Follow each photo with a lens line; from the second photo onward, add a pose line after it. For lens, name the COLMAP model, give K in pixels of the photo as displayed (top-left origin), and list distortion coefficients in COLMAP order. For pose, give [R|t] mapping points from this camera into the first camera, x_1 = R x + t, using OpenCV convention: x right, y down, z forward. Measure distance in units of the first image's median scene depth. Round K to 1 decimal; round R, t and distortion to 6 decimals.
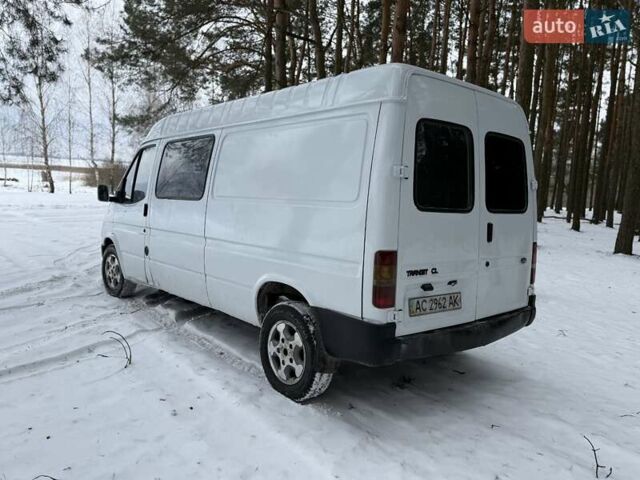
lens RADIAL K [[515.6, 0, 309.3], [0, 515.6, 237.8], [0, 0, 1]] dist [0.124631, -0.208658]
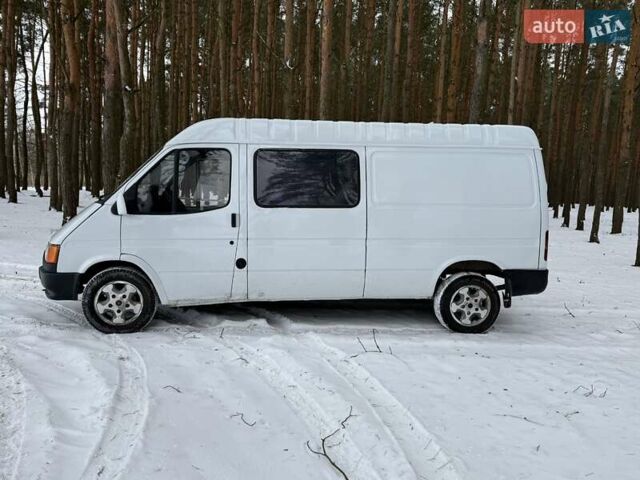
lens RADIAL K [[515.6, 0, 309.3], [0, 515.6, 237.8], [0, 0, 1]] dist [0.124631, -0.208658]
pose [[0.502948, -0.095779, 0.858994, -1.603946], [0.066957, 0.995172, 0.071759, -0.122160], [-0.861719, 0.021425, 0.506933, 0.634317]]
